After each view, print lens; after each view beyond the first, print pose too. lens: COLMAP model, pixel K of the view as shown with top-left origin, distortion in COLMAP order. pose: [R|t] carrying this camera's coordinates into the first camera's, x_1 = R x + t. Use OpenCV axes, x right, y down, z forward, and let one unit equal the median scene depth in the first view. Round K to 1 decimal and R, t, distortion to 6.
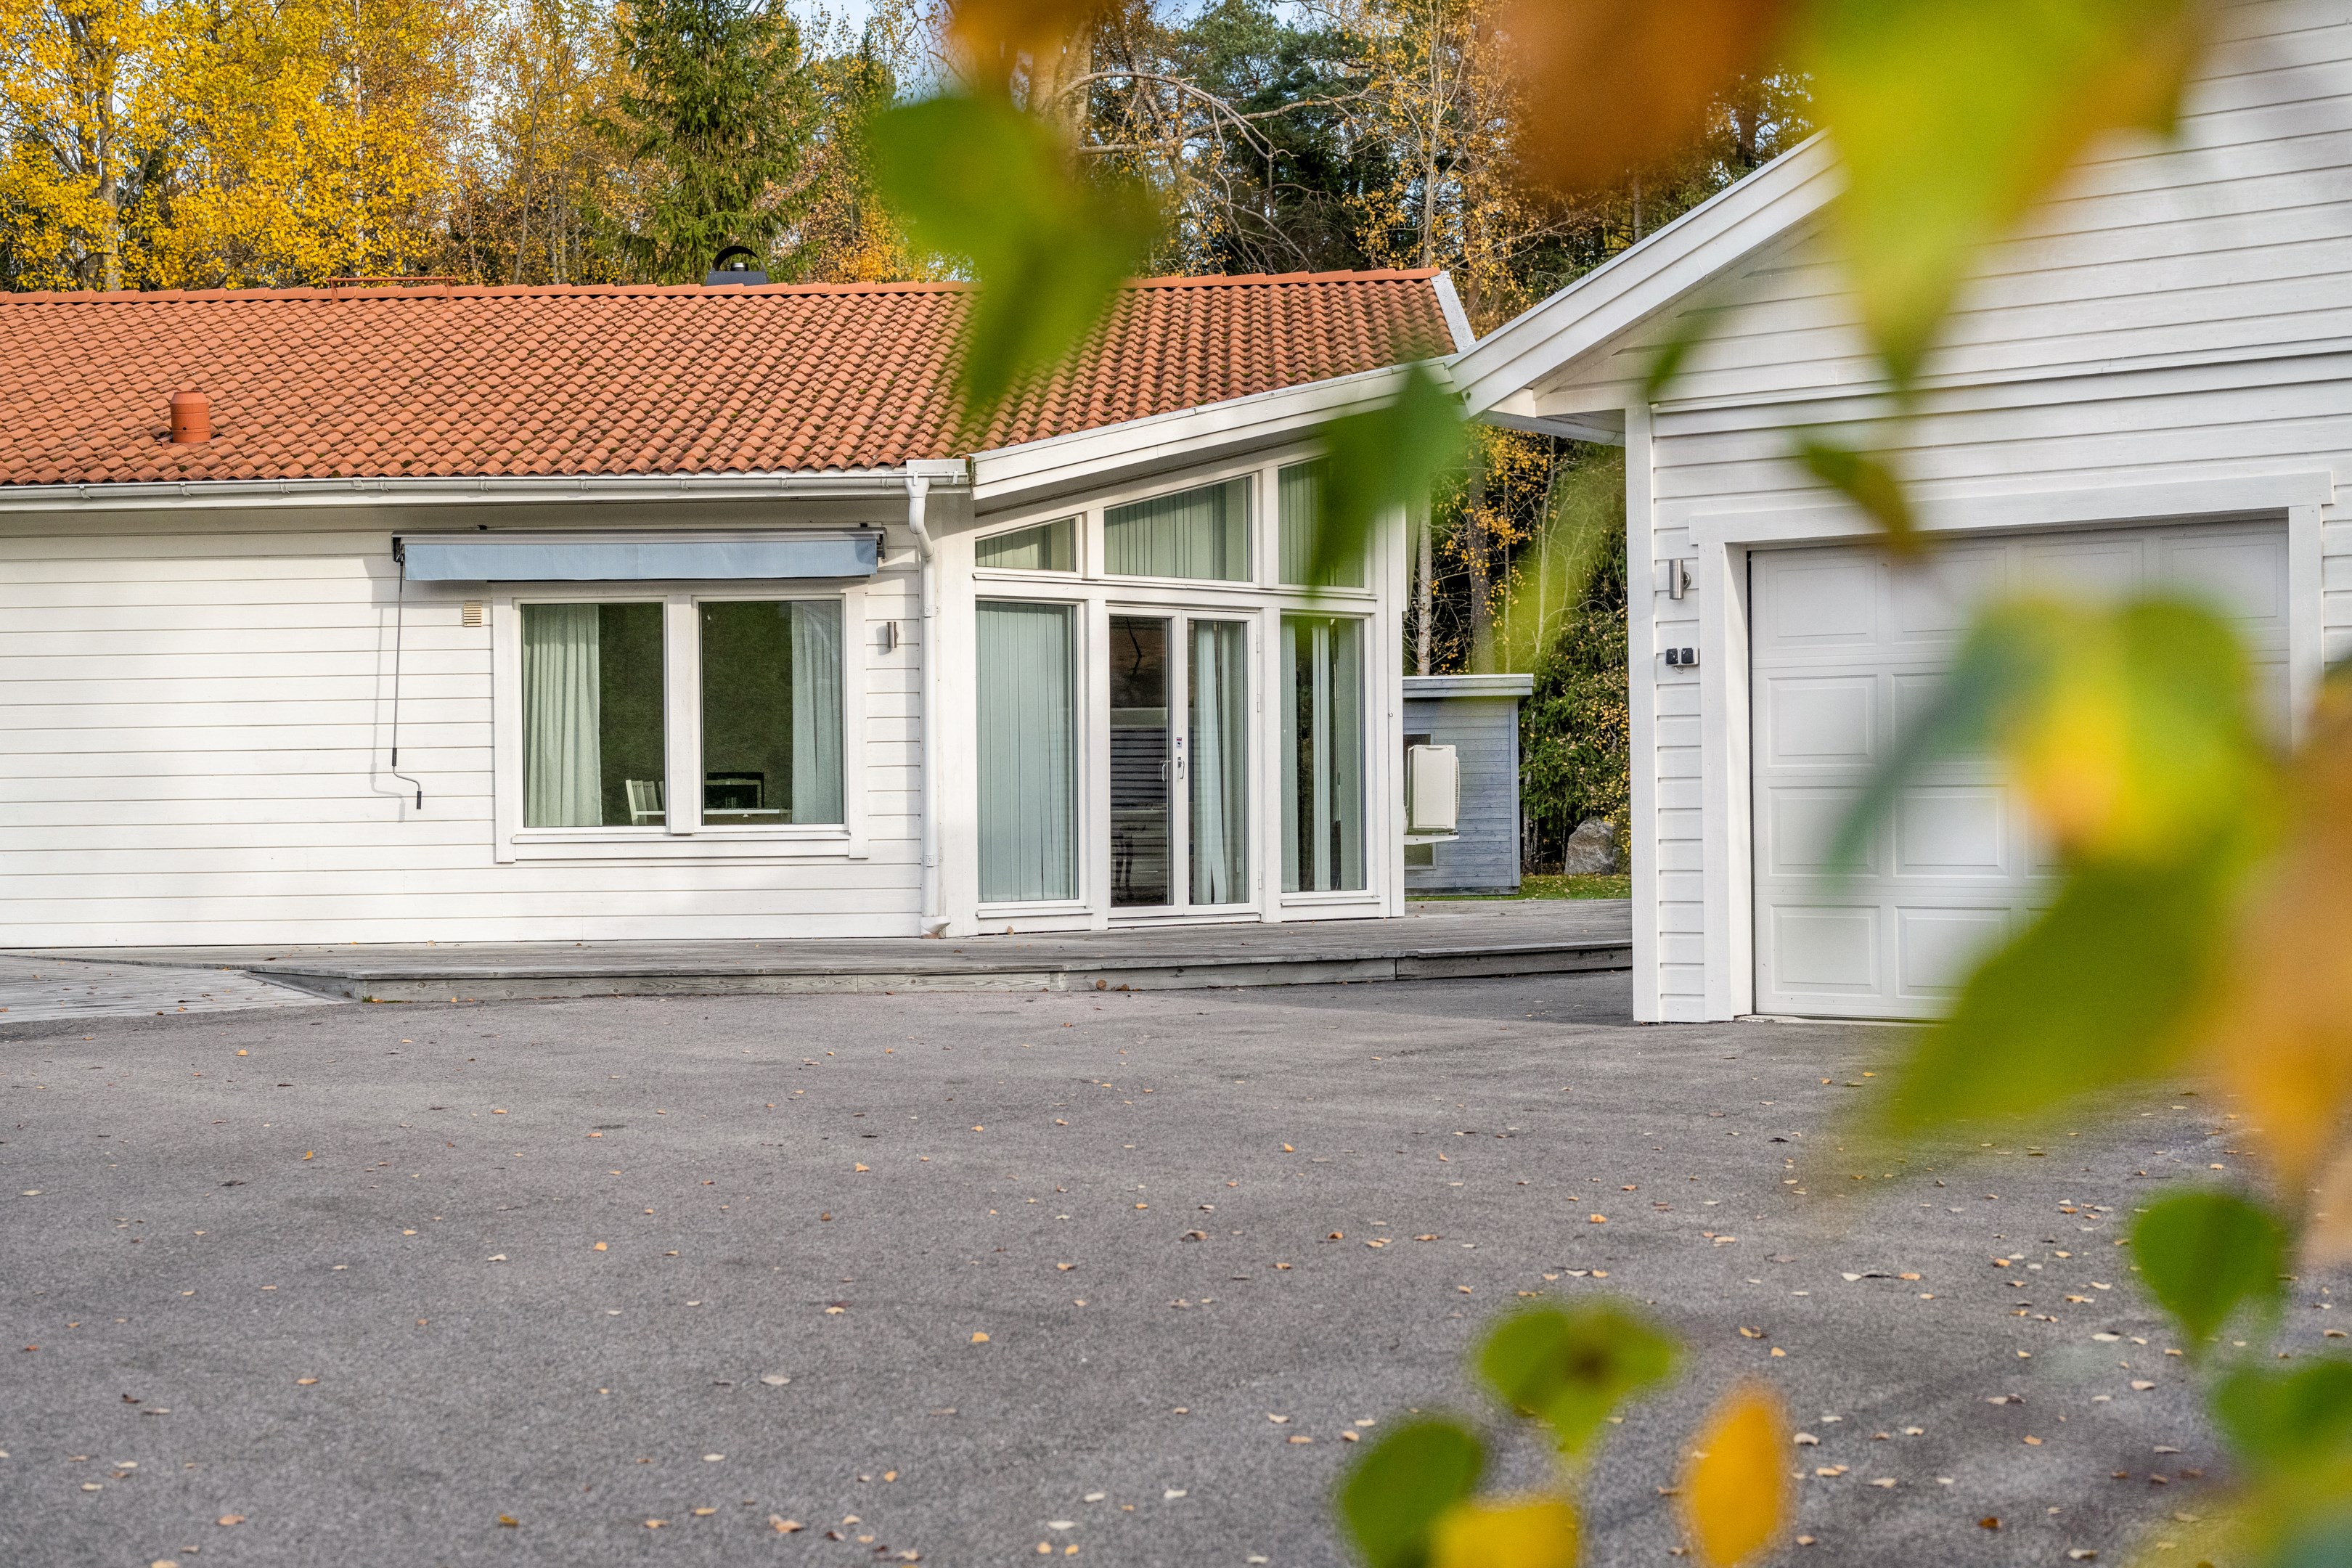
lens RADIAL K [[3336.0, 0, 1176.0], [0, 3336.0, 784.0], [0, 0, 1]] dist [-0.004696, -0.003645]
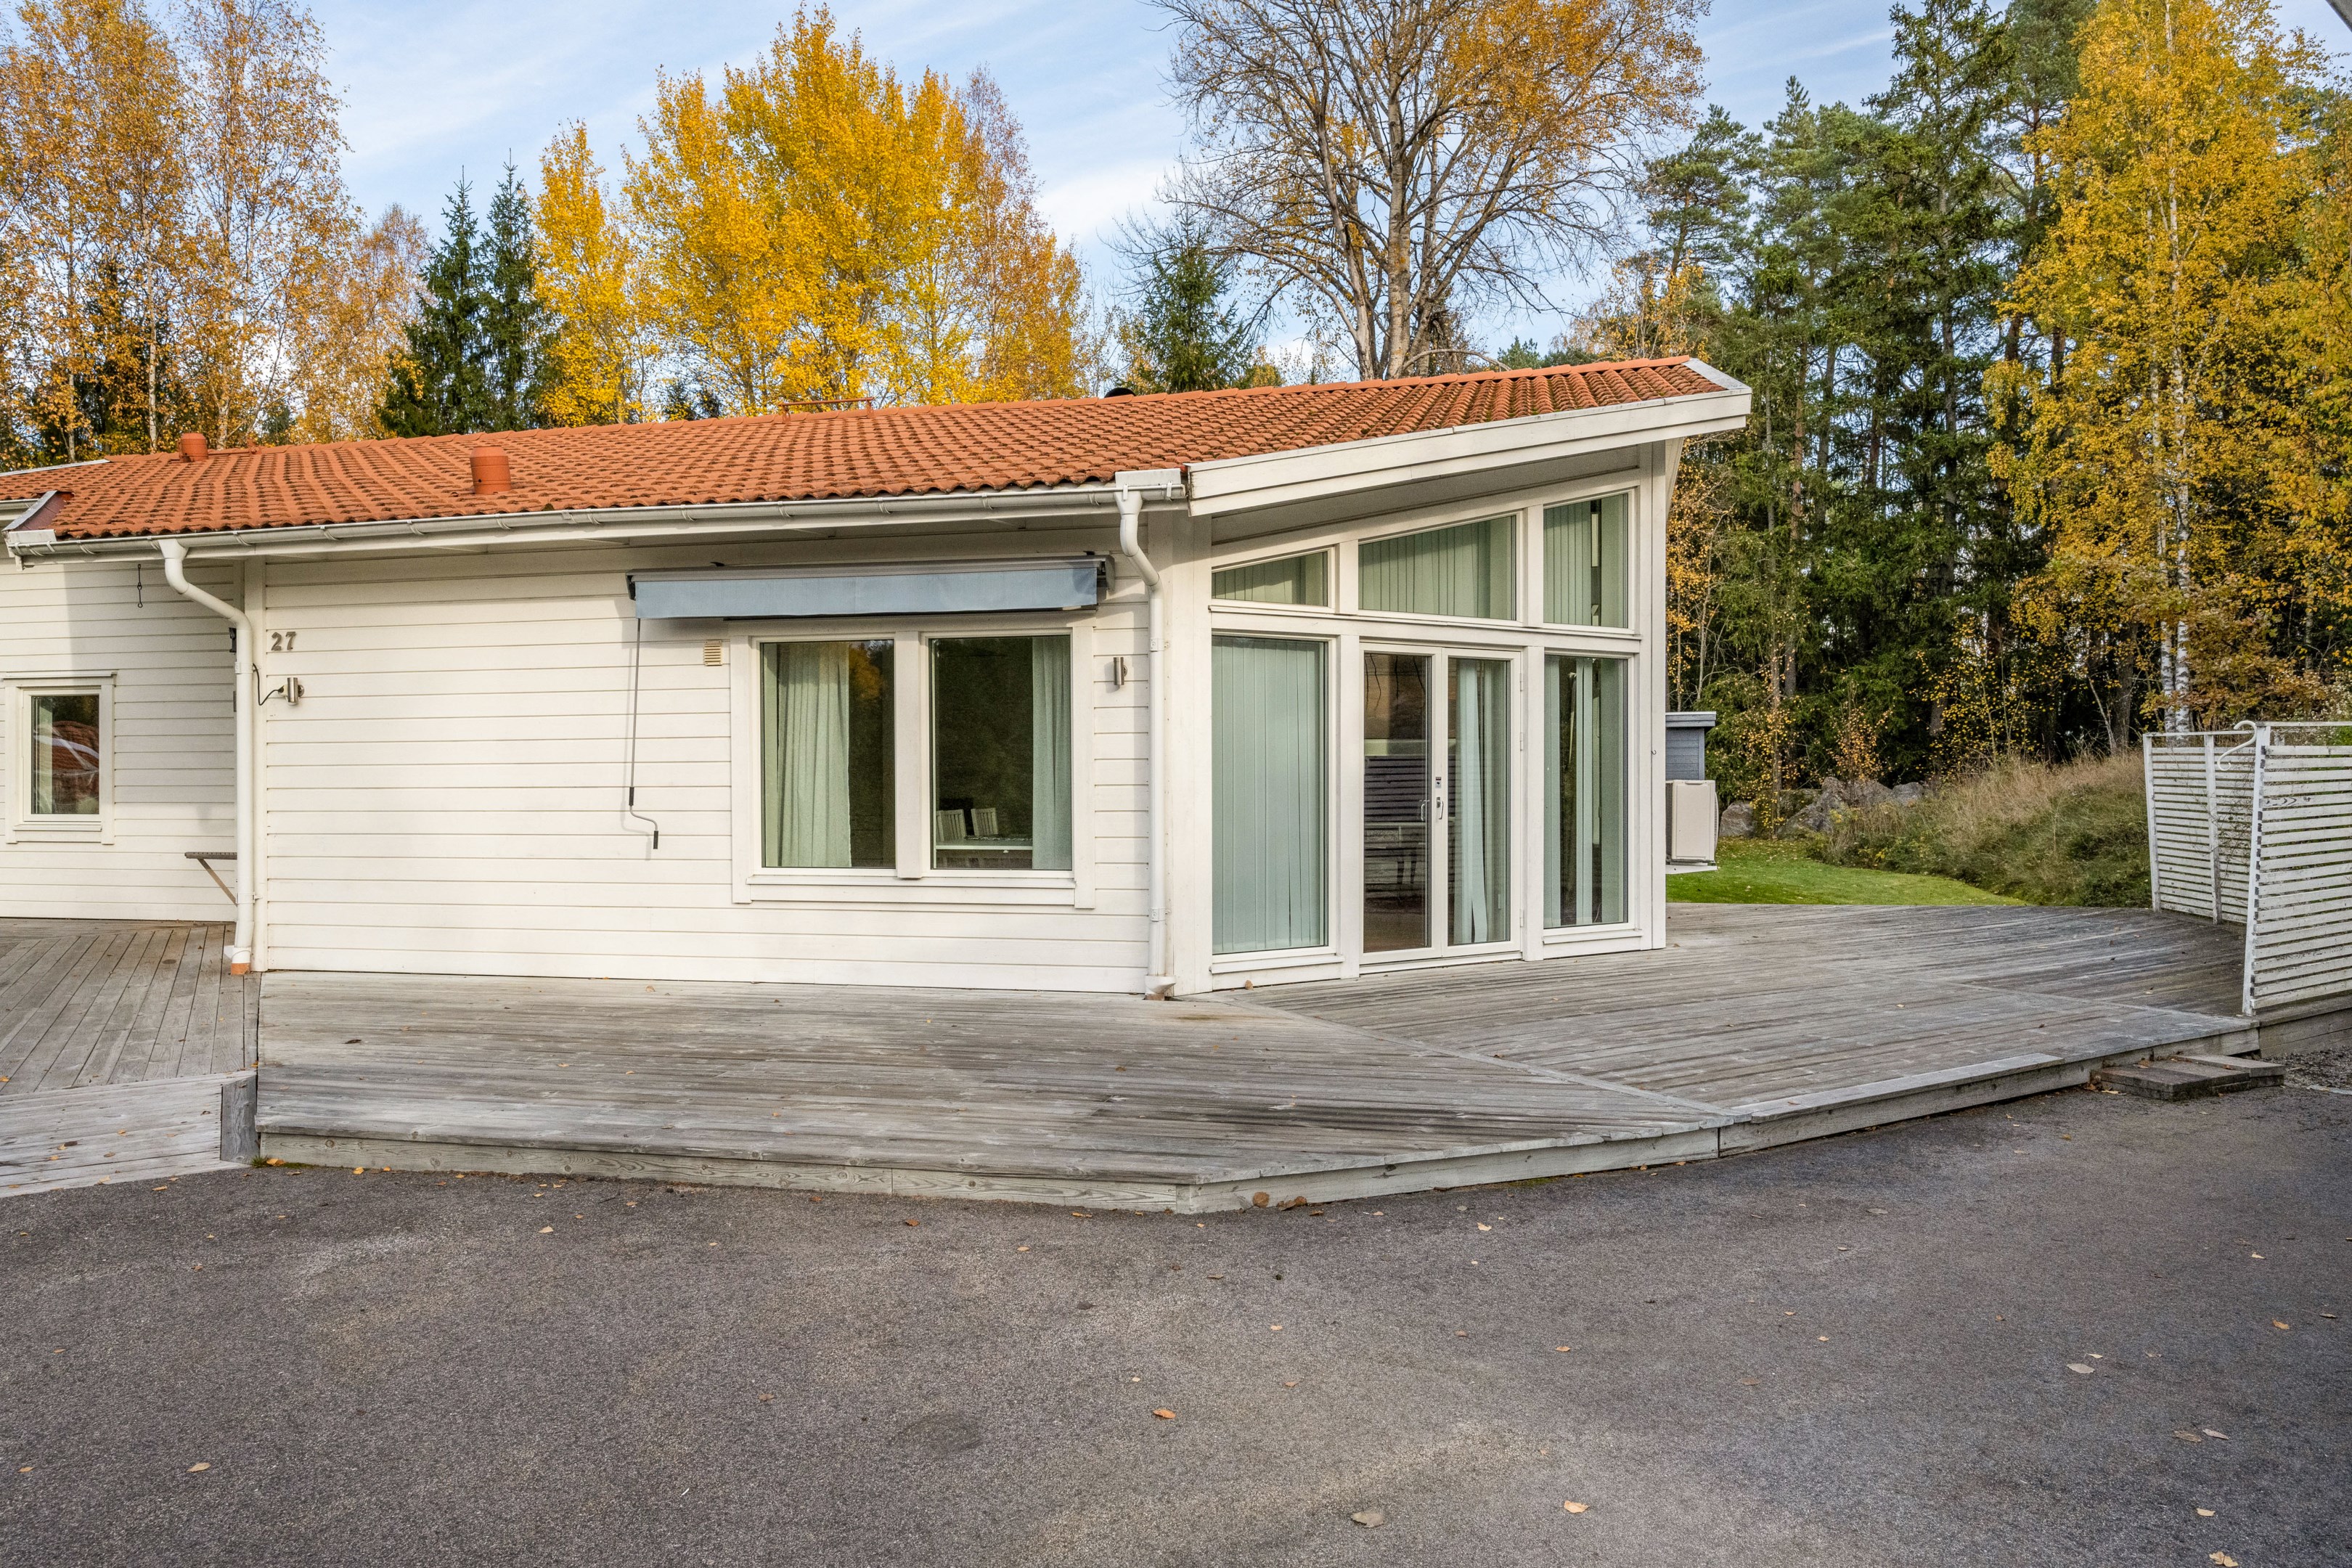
lens RADIAL K [[1502.9, 0, 1176.0], [0, 1502.9, 784.0], [0, 0, 1]] dist [0.003000, 0.000533]
pose [[0.979201, 0.009002, -0.202693, 0.015939], [-0.005923, 0.999858, 0.015788, -0.019543], [0.202806, -0.014259, 0.979115, 0.581522]]
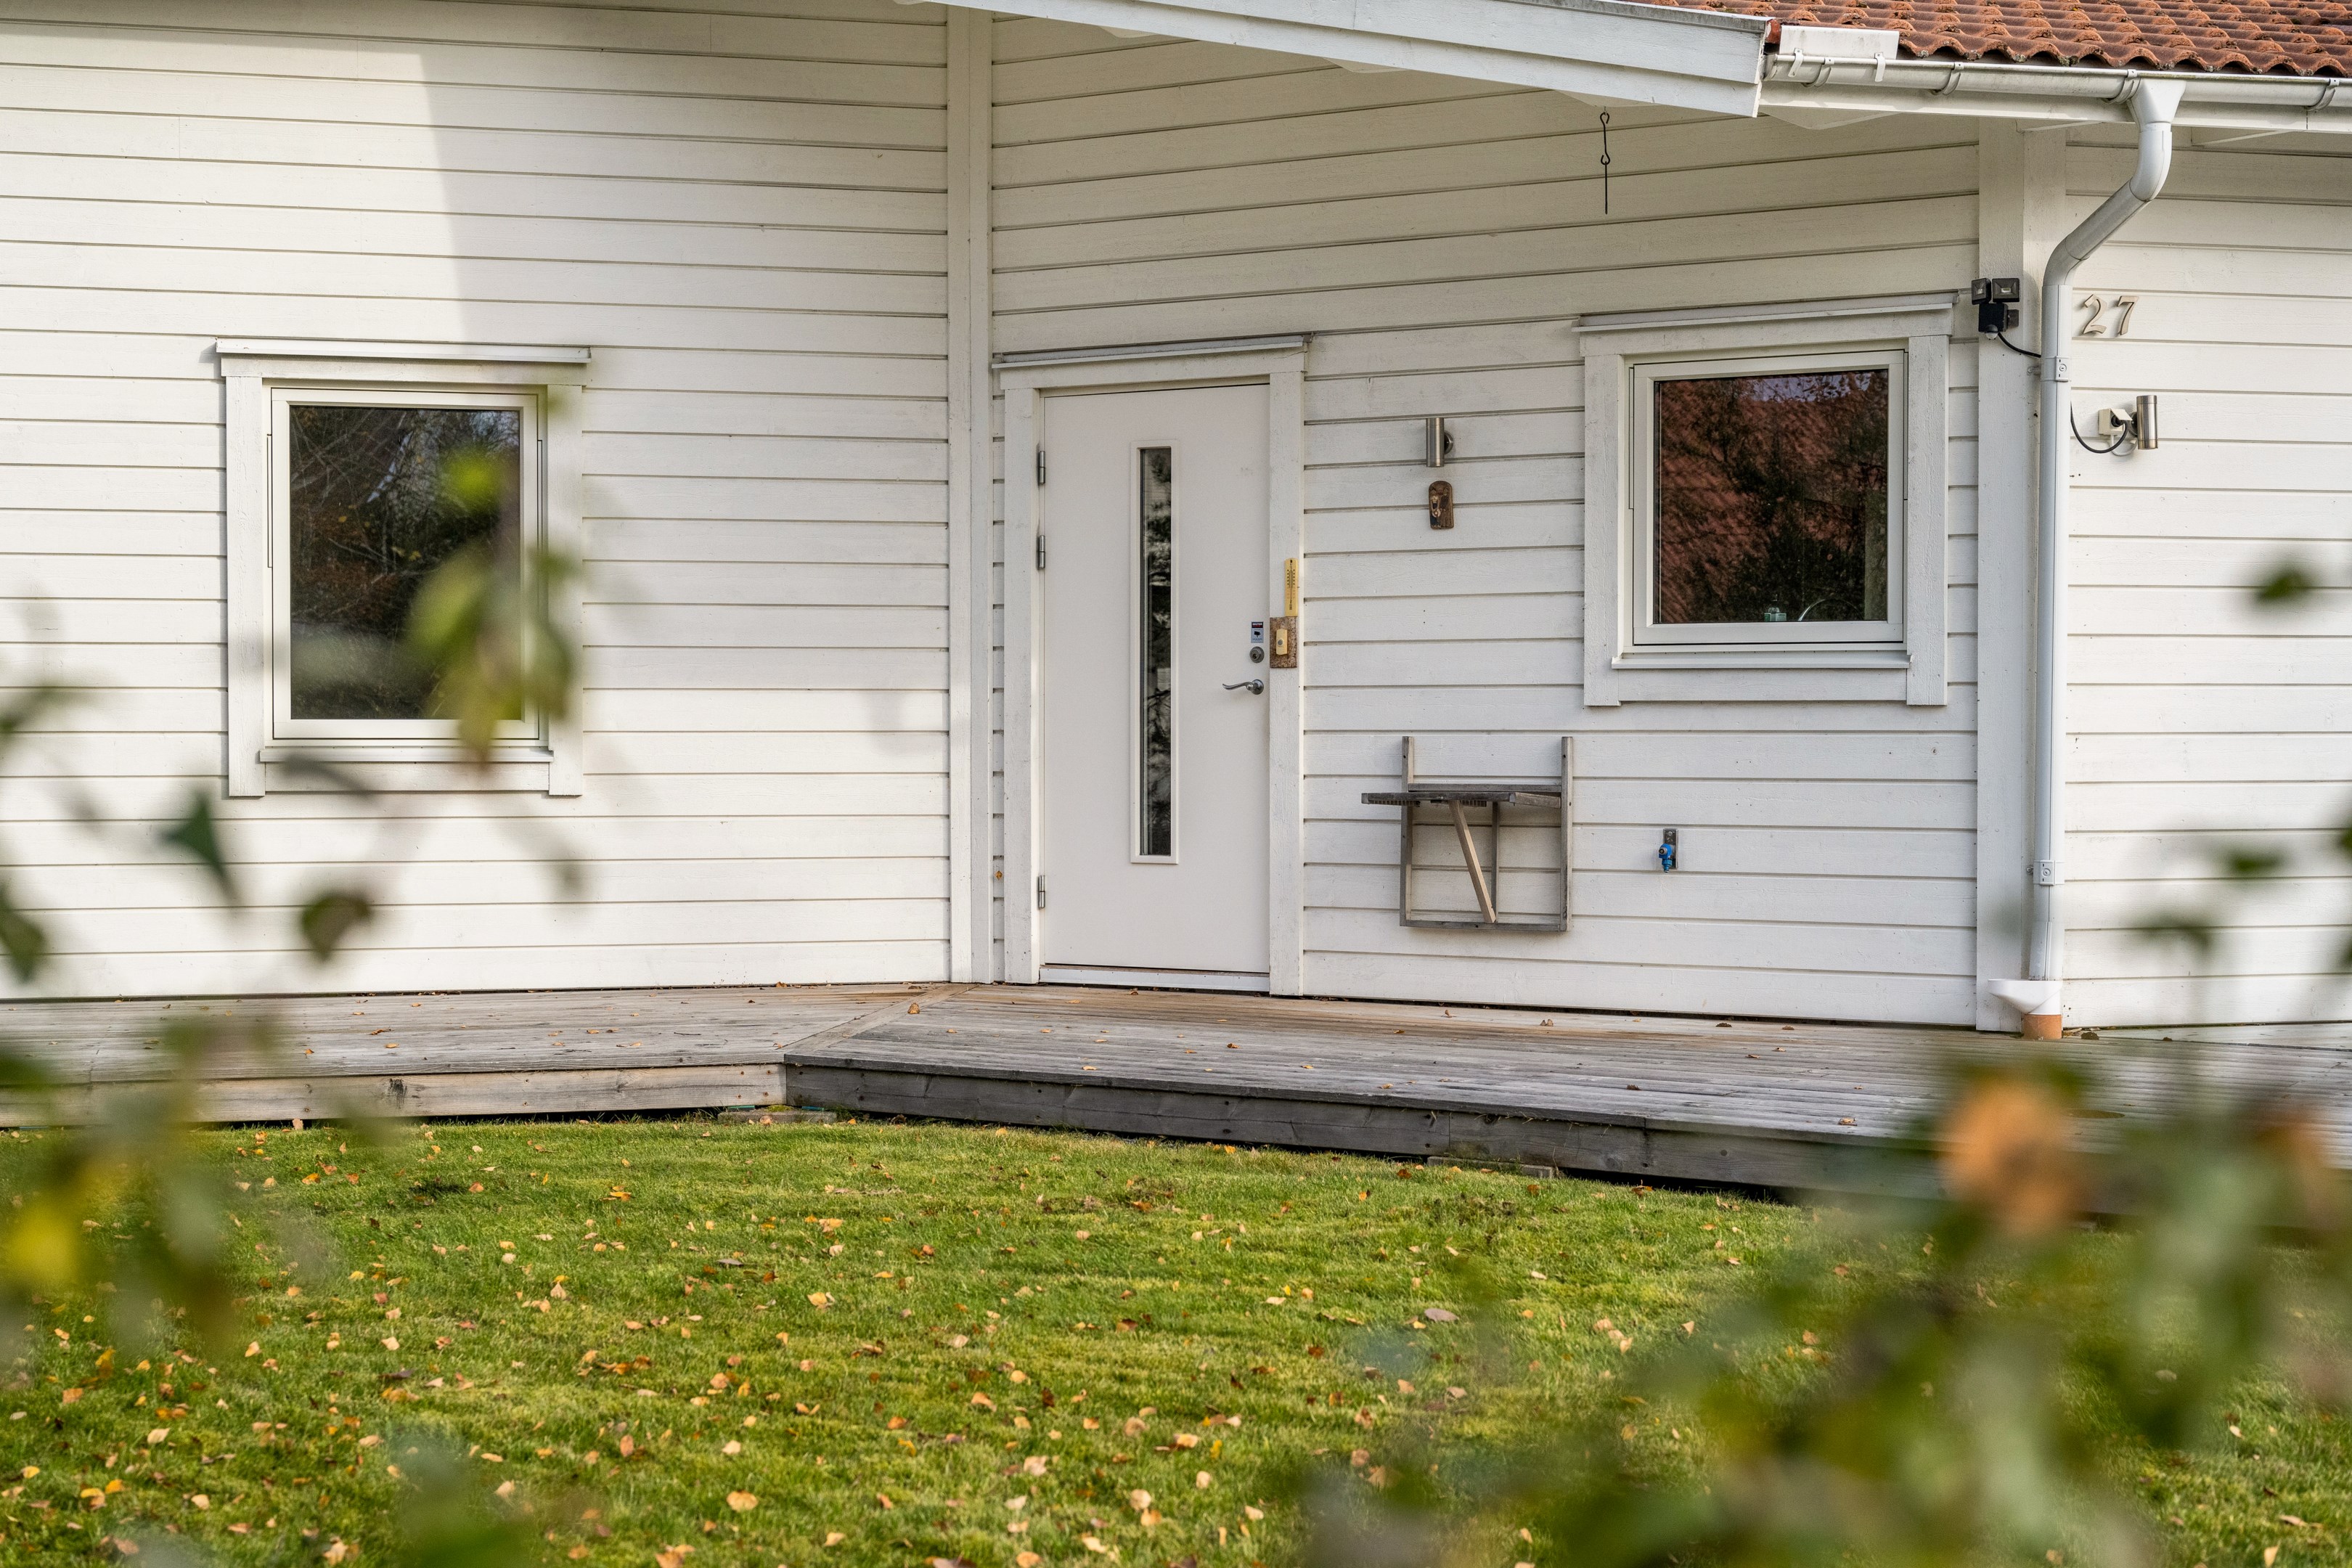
lens RADIAL K [[3336.0, 0, 1176.0], [0, 3336.0, 784.0], [0, 0, 1]] dist [-0.004696, -0.003645]
pose [[0.966129, 0.004018, 0.258030, -0.635250], [-0.012661, 0.999413, 0.031846, -0.001474], [-0.257750, -0.034034, 0.965612, 0.560350]]
